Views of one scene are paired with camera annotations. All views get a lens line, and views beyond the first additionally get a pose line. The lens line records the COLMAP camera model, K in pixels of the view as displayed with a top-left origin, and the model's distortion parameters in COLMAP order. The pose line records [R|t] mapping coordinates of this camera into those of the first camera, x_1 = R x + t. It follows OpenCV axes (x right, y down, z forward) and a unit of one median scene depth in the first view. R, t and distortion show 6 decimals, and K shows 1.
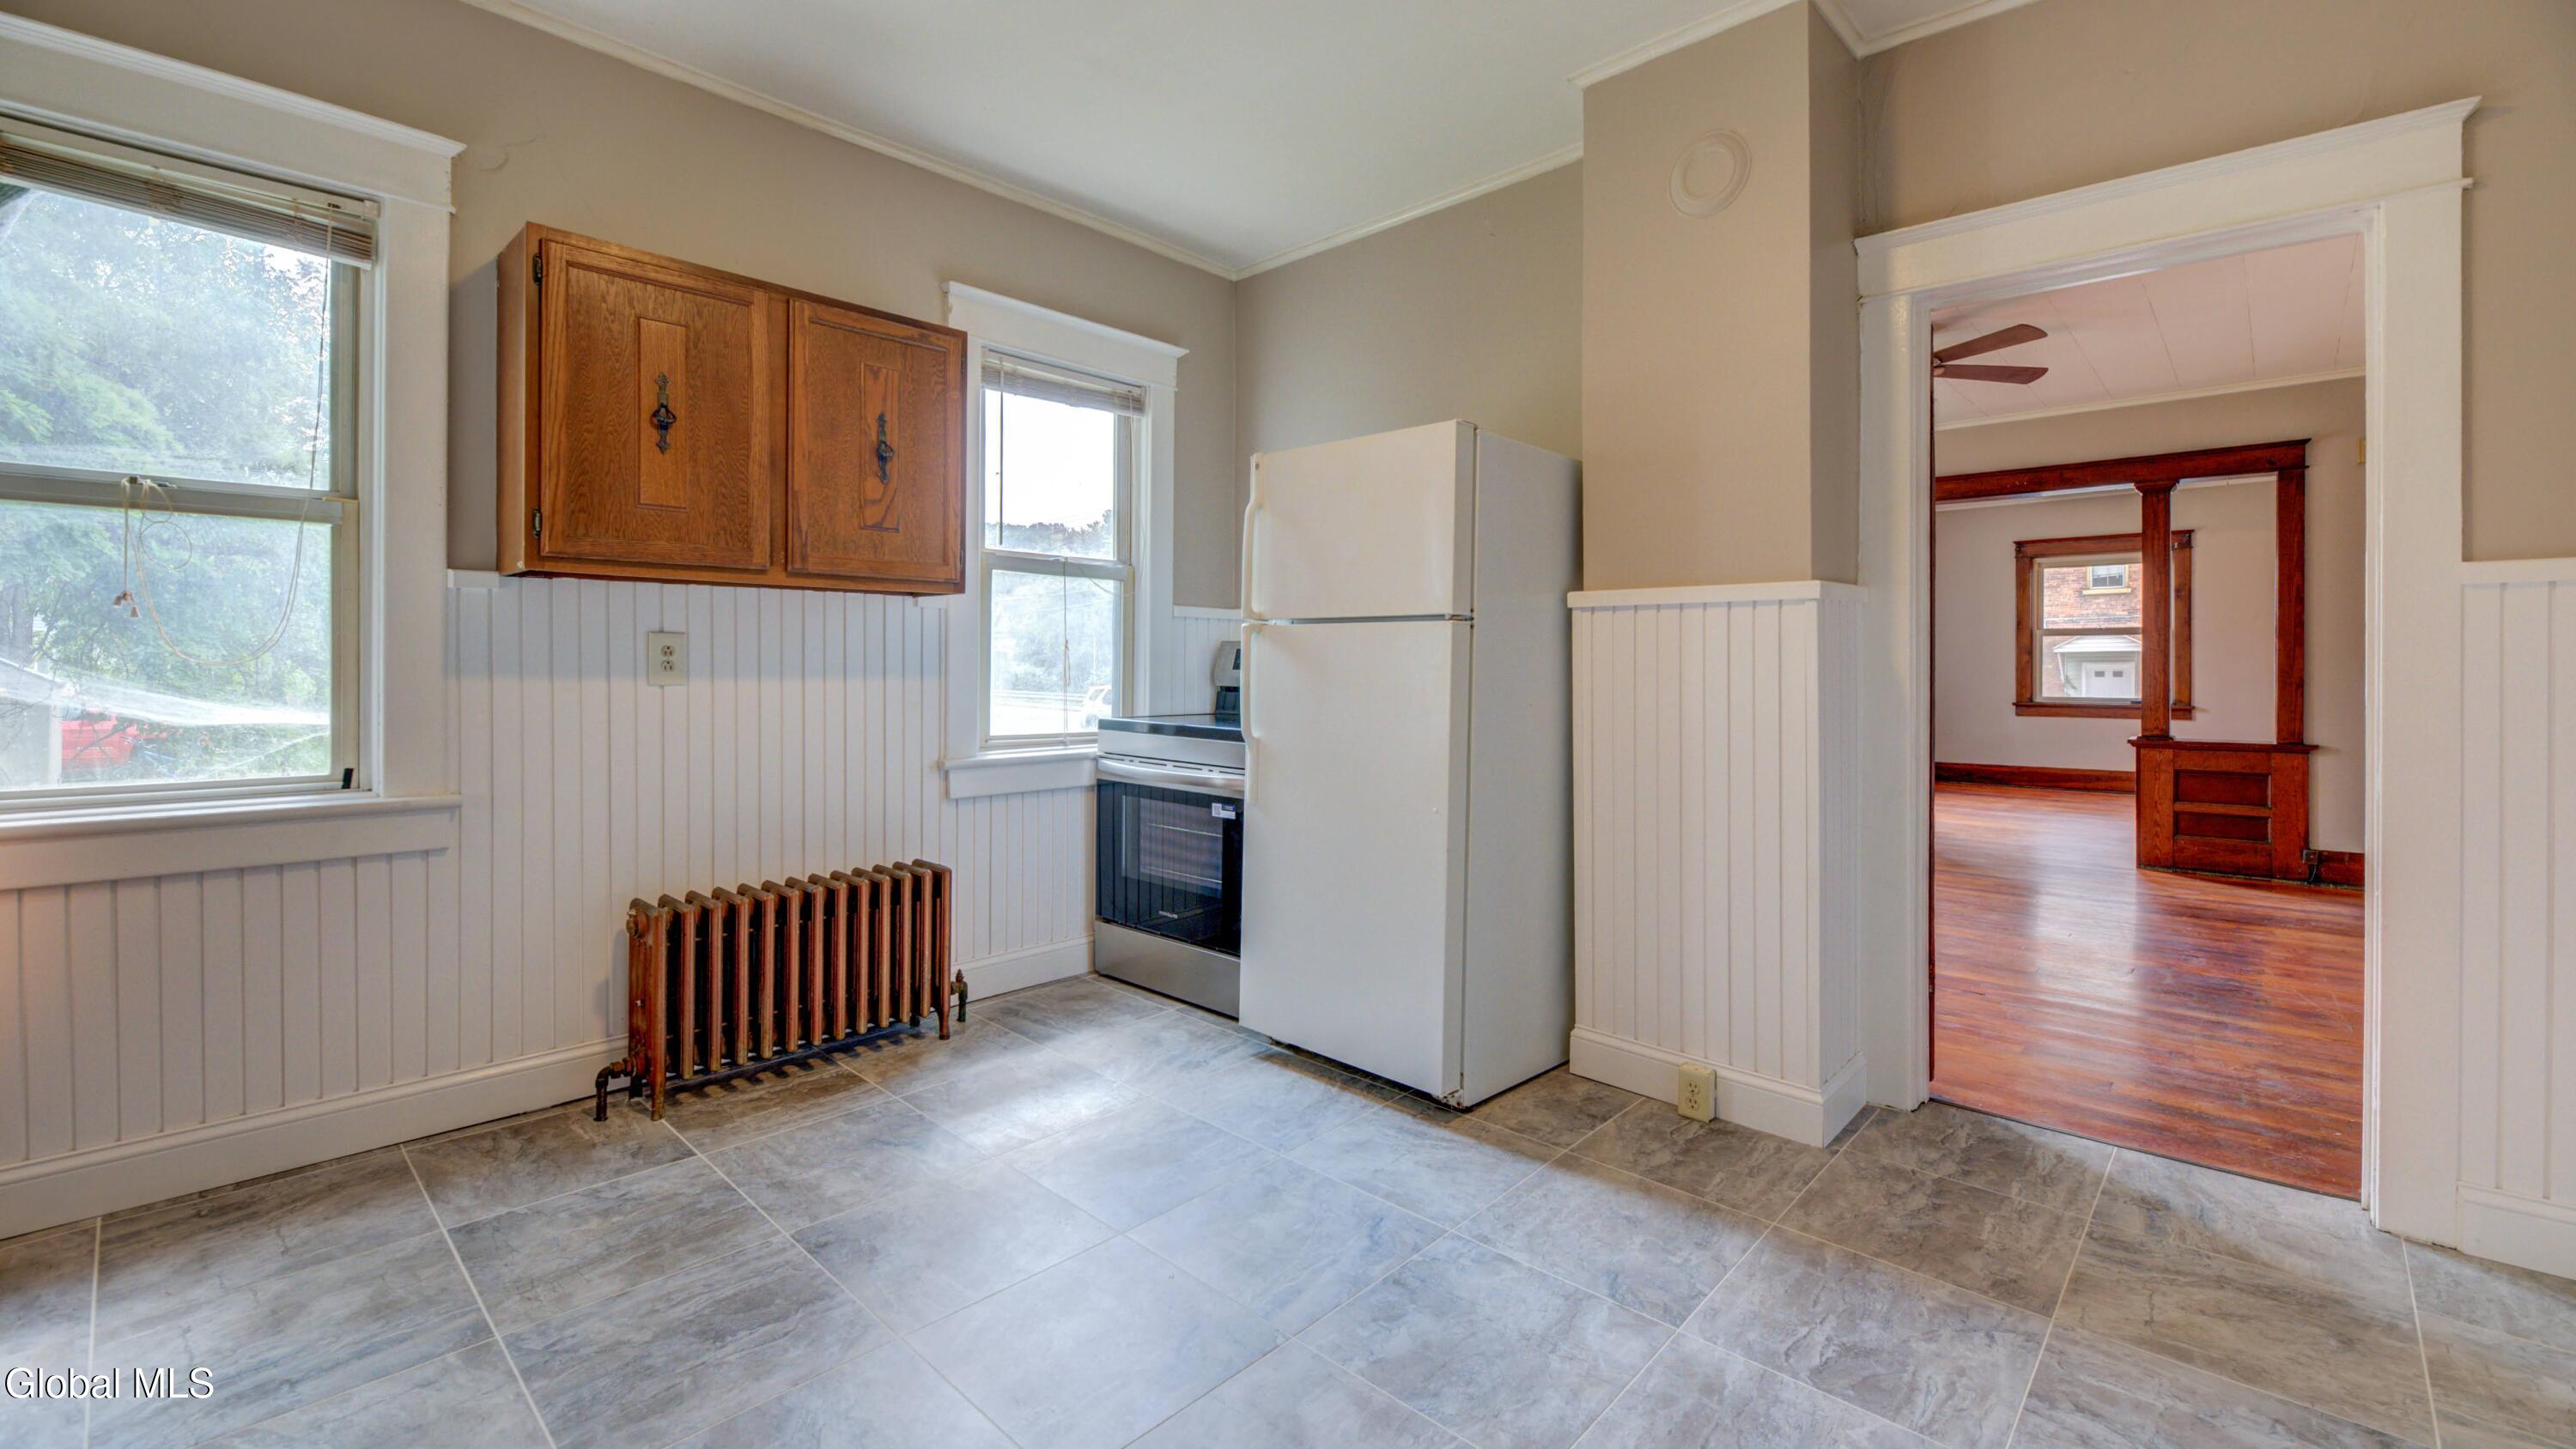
lens RADIAL K [[1066.3, 0, 1236.8], [0, 1066.3, 667.7], [0, 0, 1]] dist [-0.011180, 0.000476]
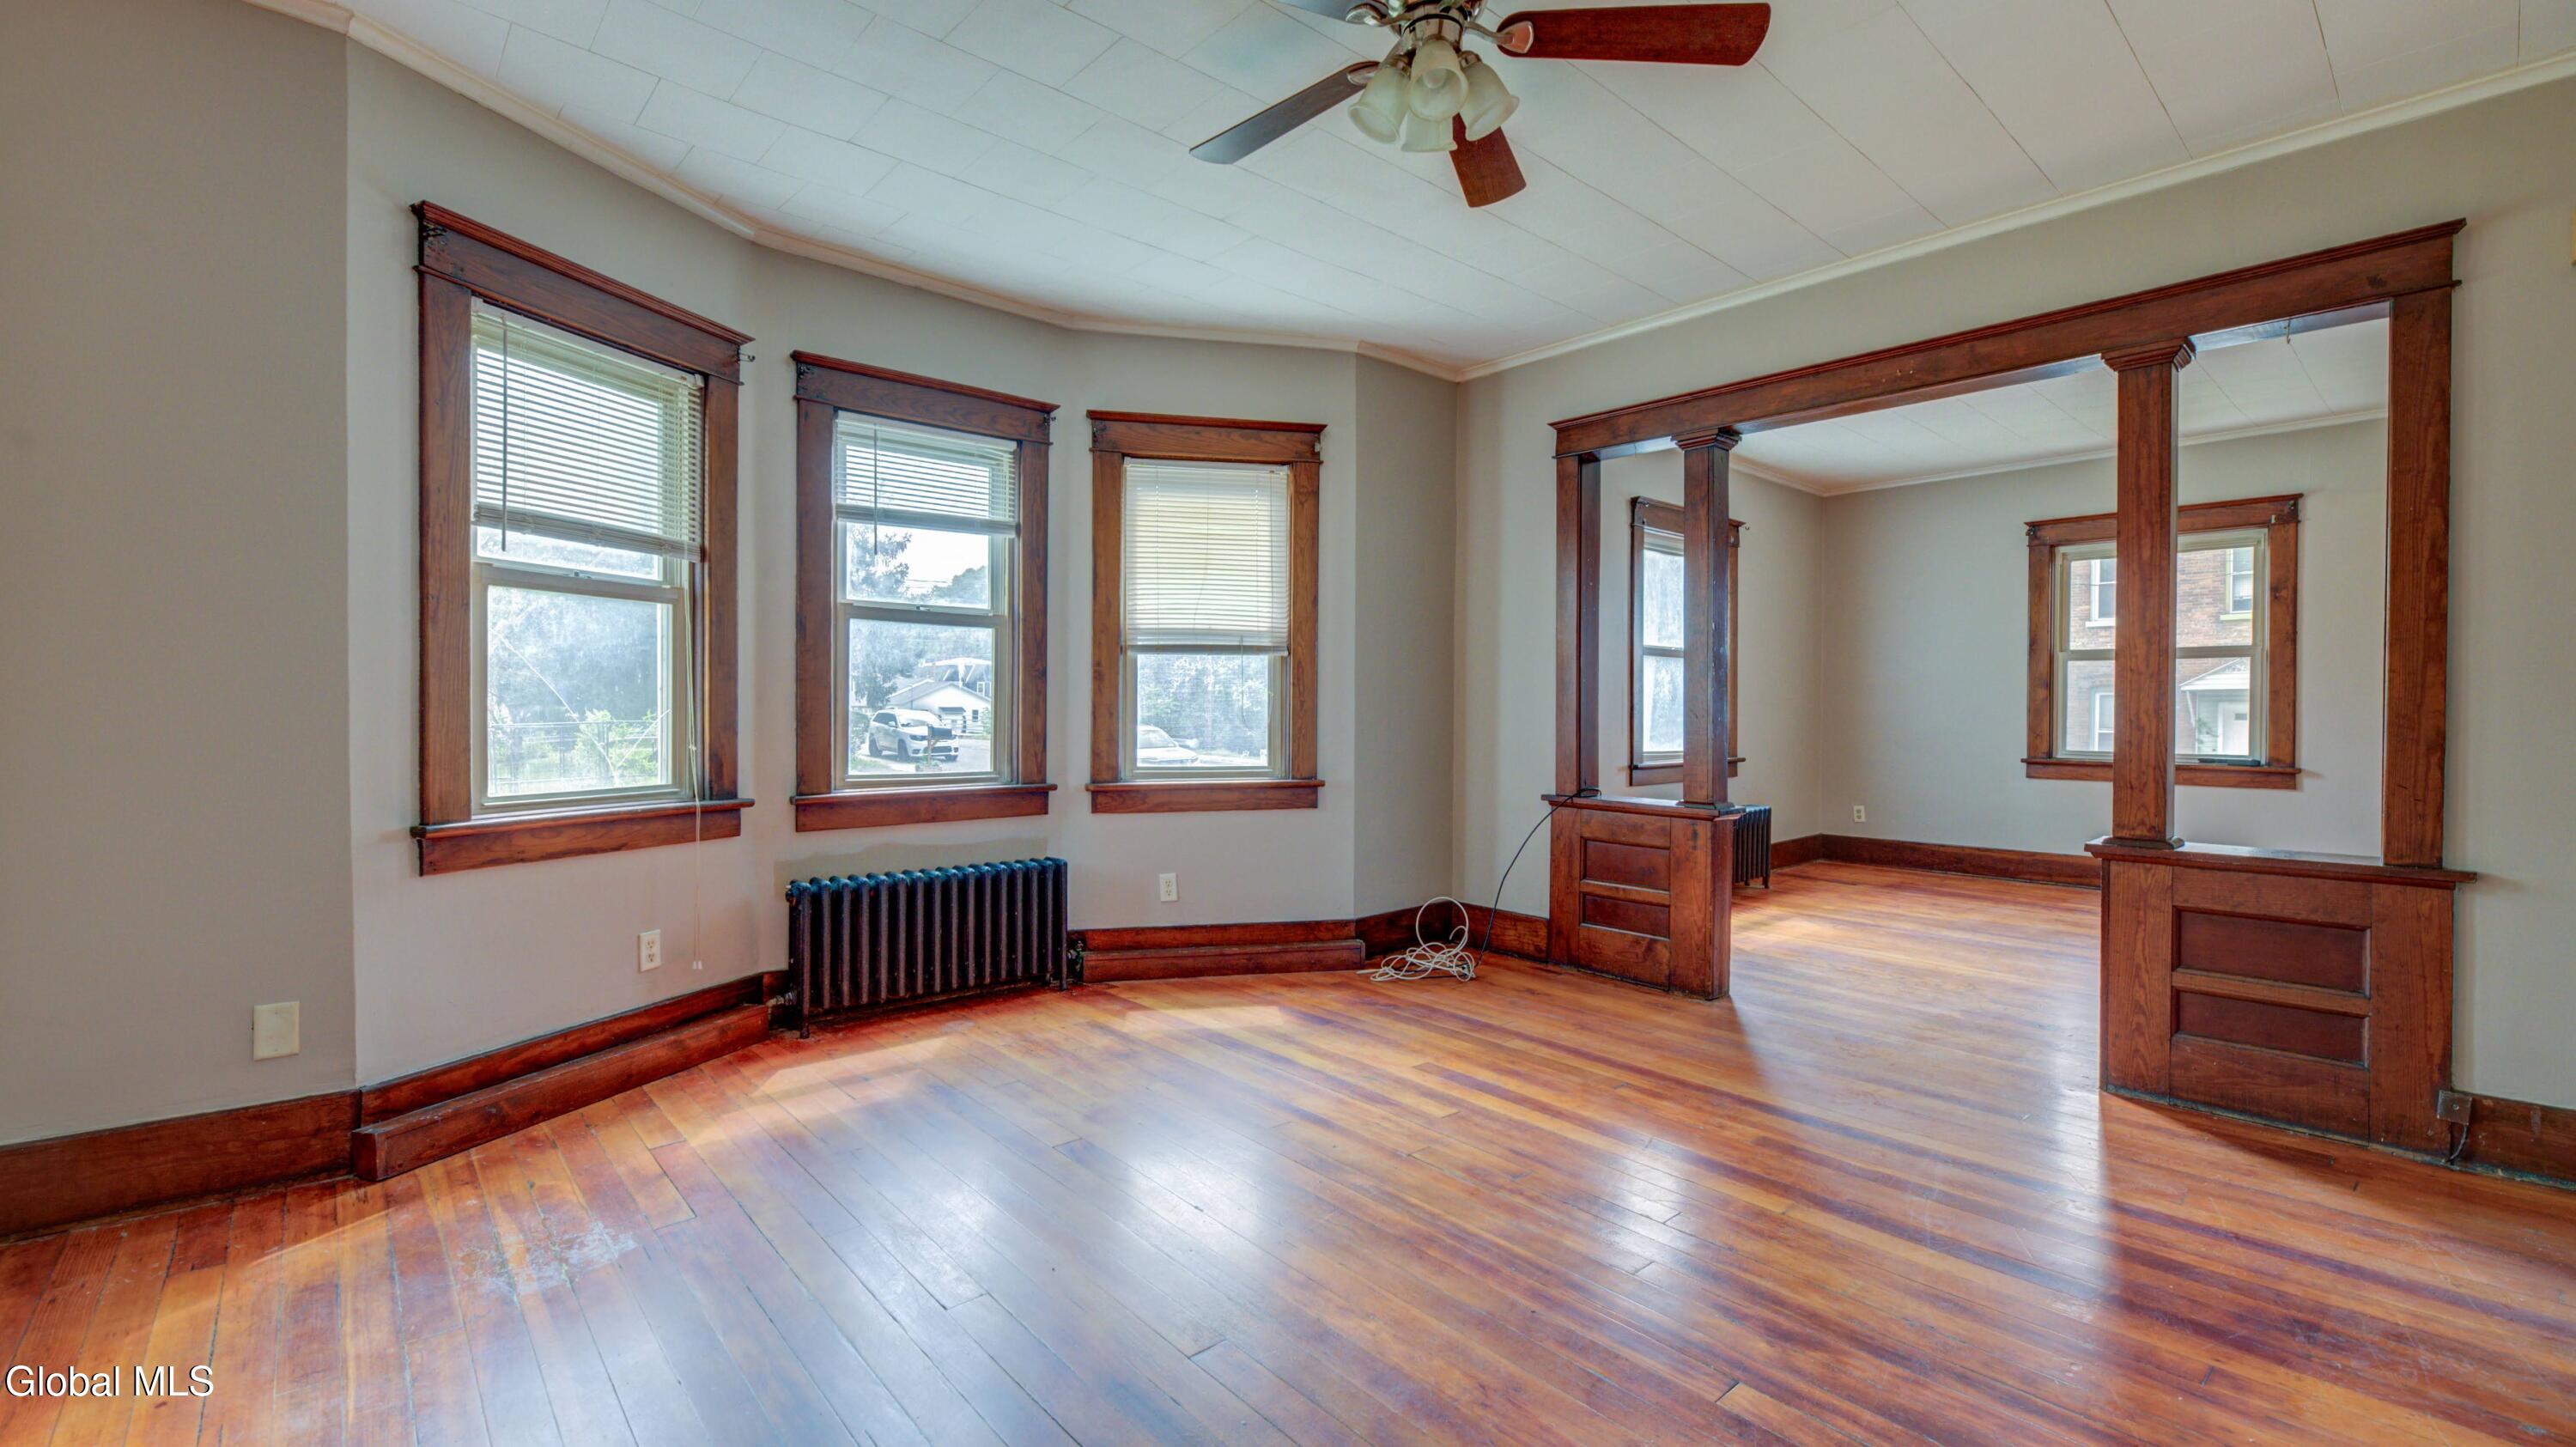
lens RADIAL K [[1066.5, 0, 1244.6], [0, 1066.5, 713.5], [0, 0, 1]] dist [-0.011180, 0.000476]
pose [[0.995888, 0.006358, -0.090366, 0.494499], [-0.005526, 0.999940, 0.009458, 0.000635], [0.090421, -0.008919, 0.995864, 0.459776]]
